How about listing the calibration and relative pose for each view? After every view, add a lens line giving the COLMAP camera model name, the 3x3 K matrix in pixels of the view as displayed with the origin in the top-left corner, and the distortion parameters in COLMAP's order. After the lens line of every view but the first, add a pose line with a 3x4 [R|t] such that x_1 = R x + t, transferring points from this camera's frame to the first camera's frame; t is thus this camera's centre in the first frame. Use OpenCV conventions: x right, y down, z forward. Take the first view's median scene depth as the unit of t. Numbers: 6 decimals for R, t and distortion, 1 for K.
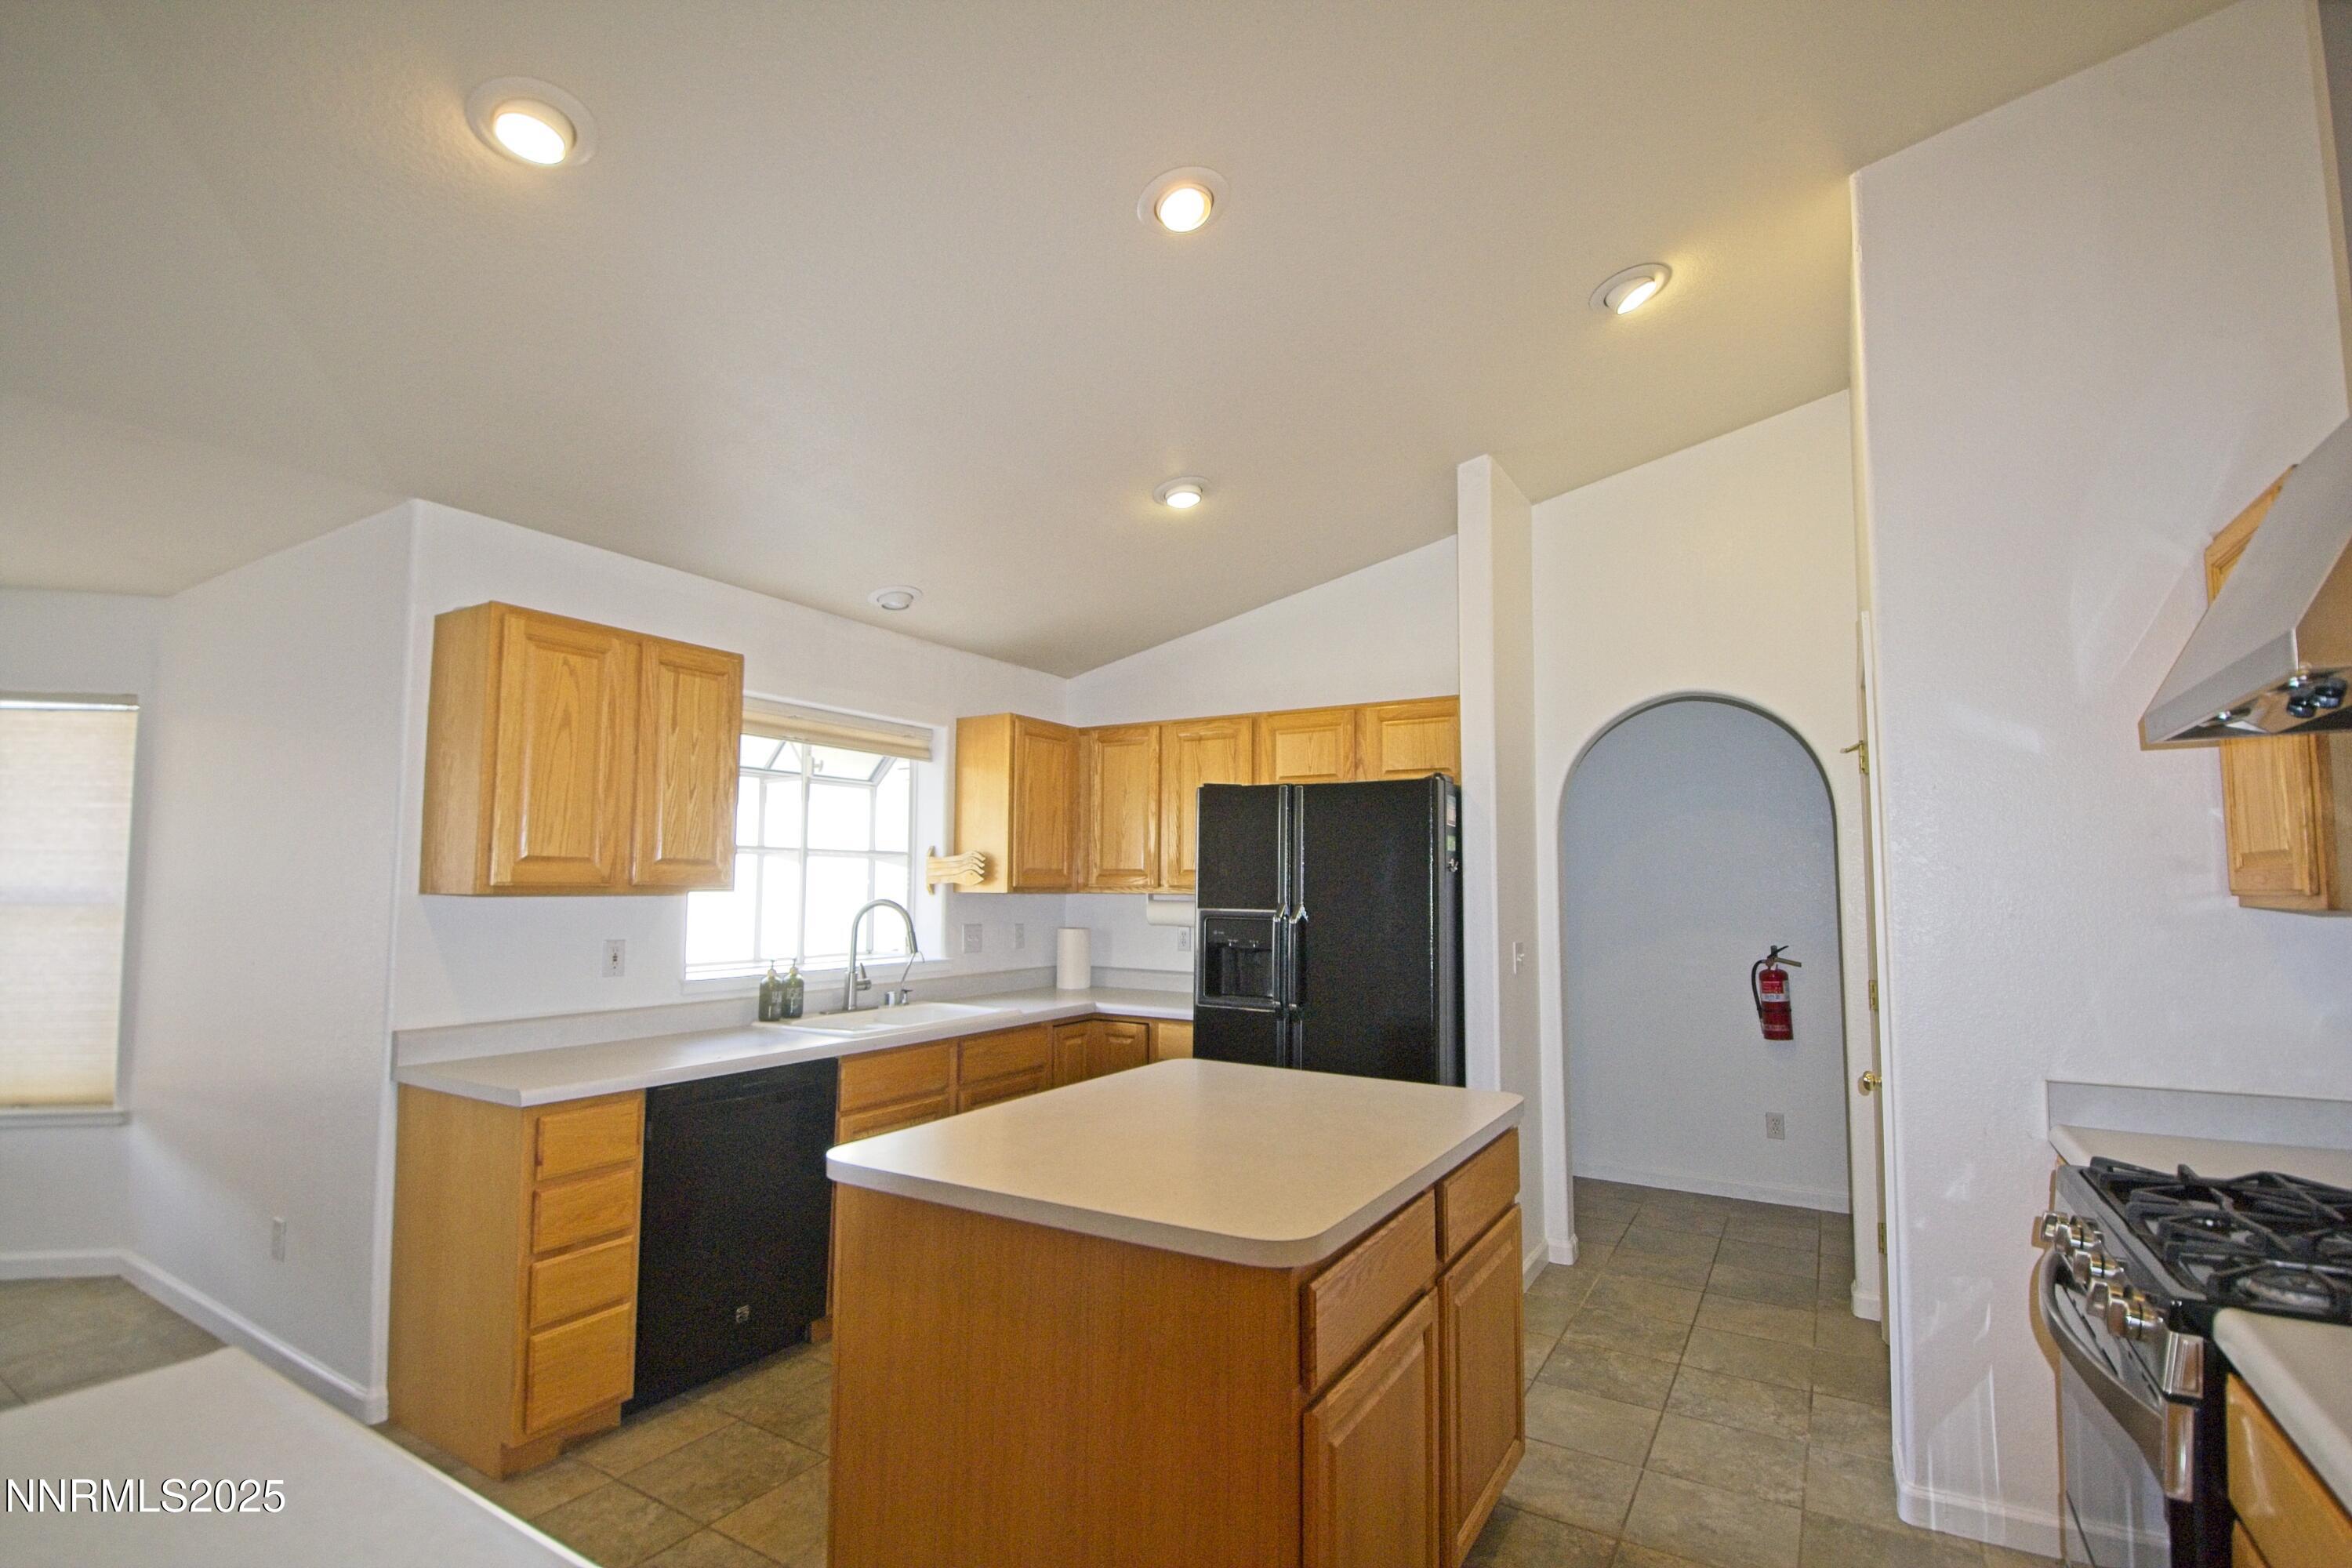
lens RADIAL K [[1068.0, 0, 1191.2], [0, 1068.0, 817.0], [0, 0, 1]] dist [0.000936, -0.009895]
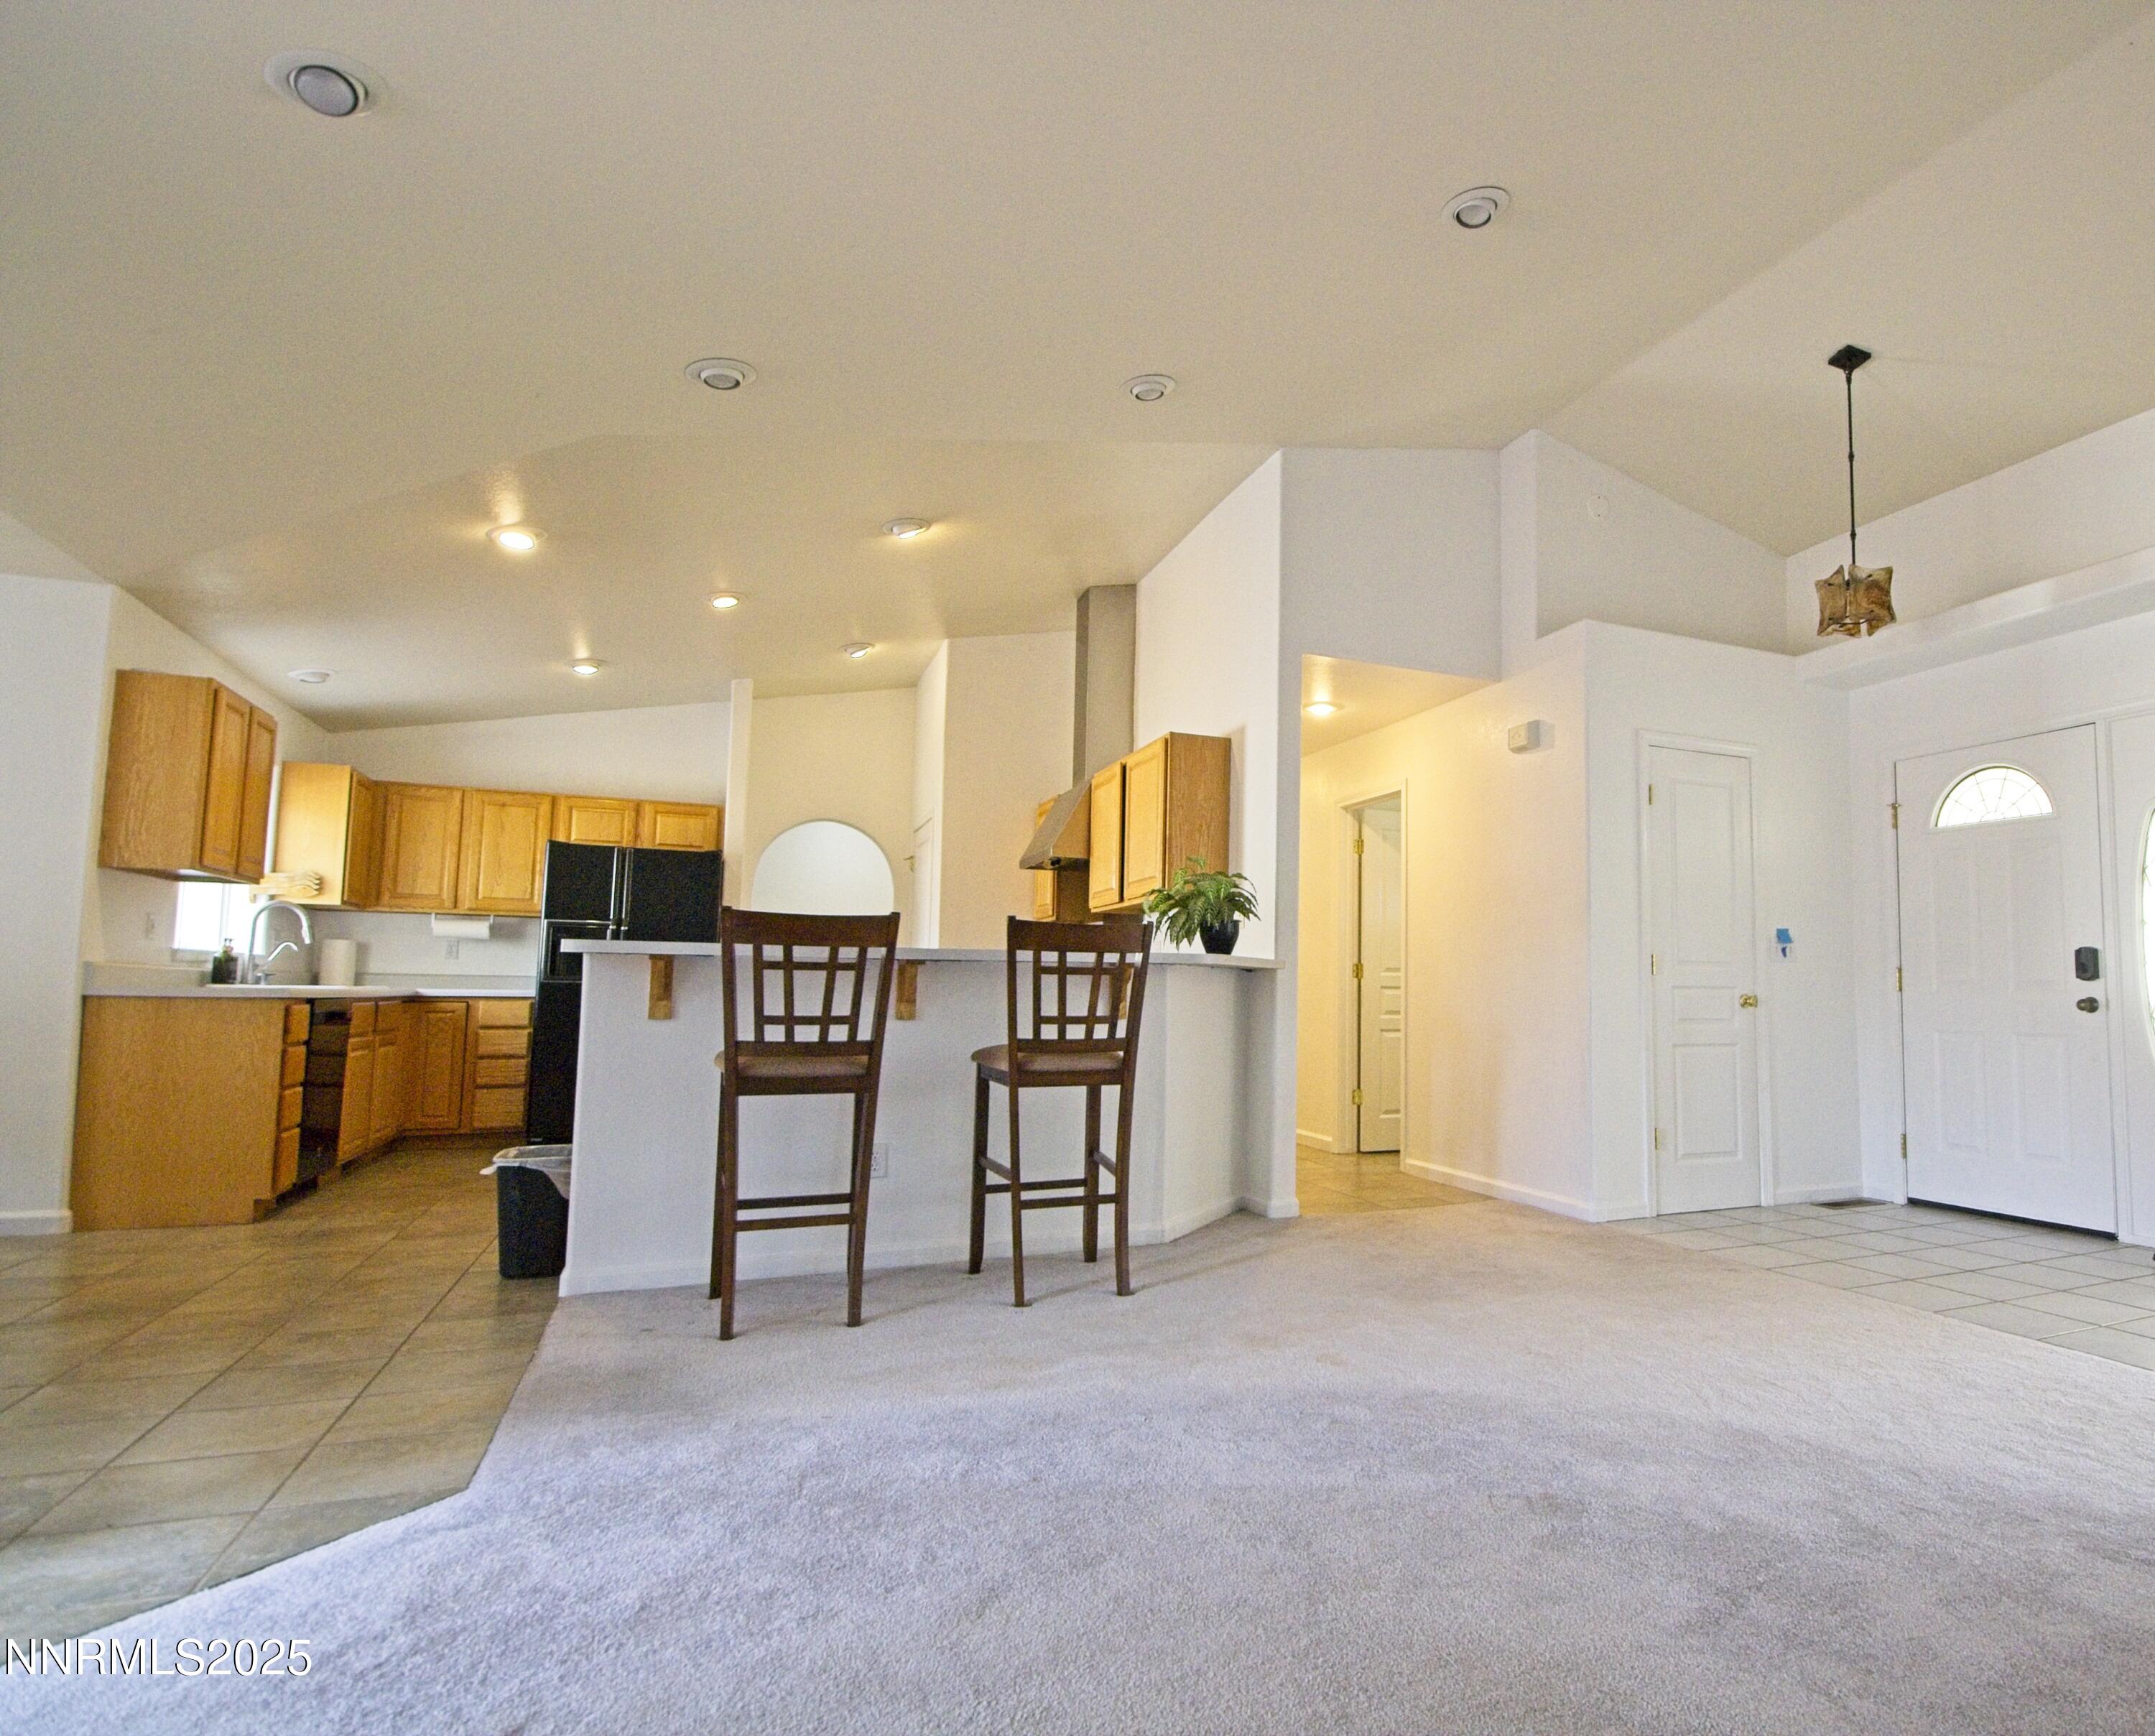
lens RADIAL K [[1178.2, 0, 1305.7], [0, 1178.2, 888.3], [0, 0, 1]] dist [-0.012766, -0.006096]
pose [[0.543229, 0.074542, 0.836269, -0.749252], [-0.064093, 0.996826, -0.047220, 0.044830], [-0.837135, -0.027948, 0.546283, -0.786615]]
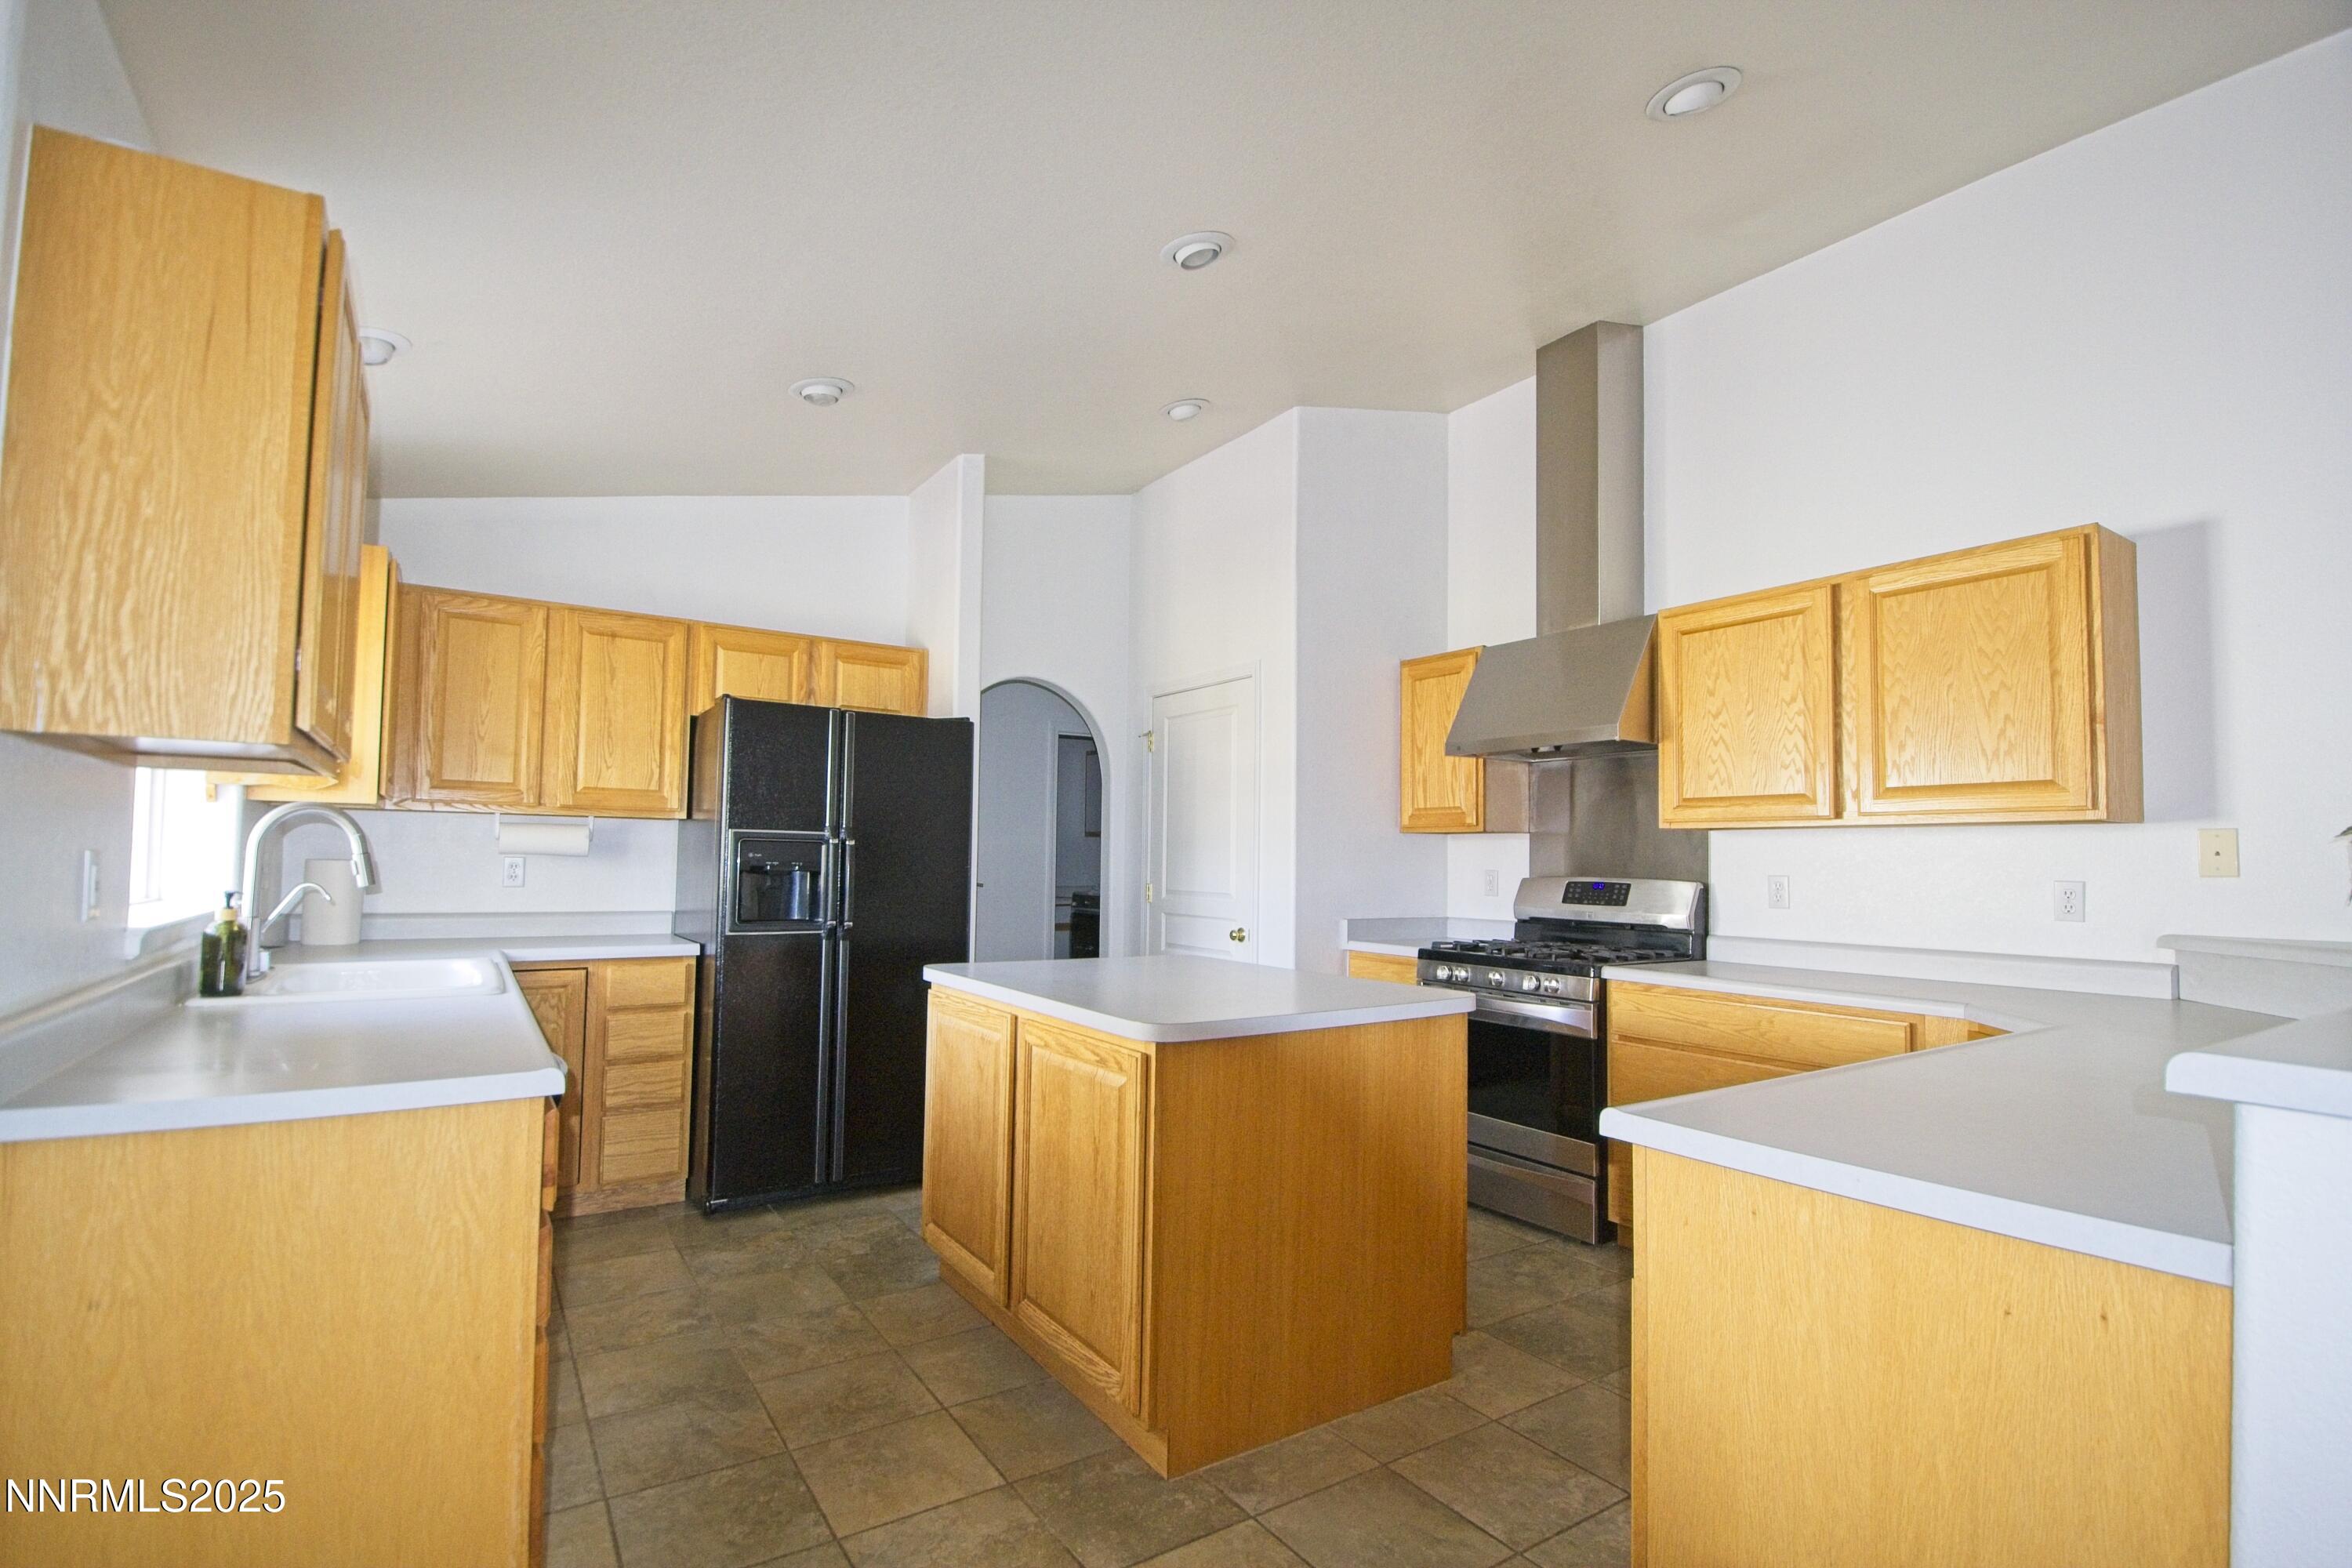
lens RADIAL K [[1068.0, 0, 1149.7], [0, 1068.0, 799.5], [0, 0, 1]] dist [0.000936, -0.009895]
pose [[0.449816, 0.052320, 0.891587, -0.593591], [-0.074359, 0.997011, -0.020991, 0.047644], [-0.890020, -0.056856, 0.452362, 0.236698]]
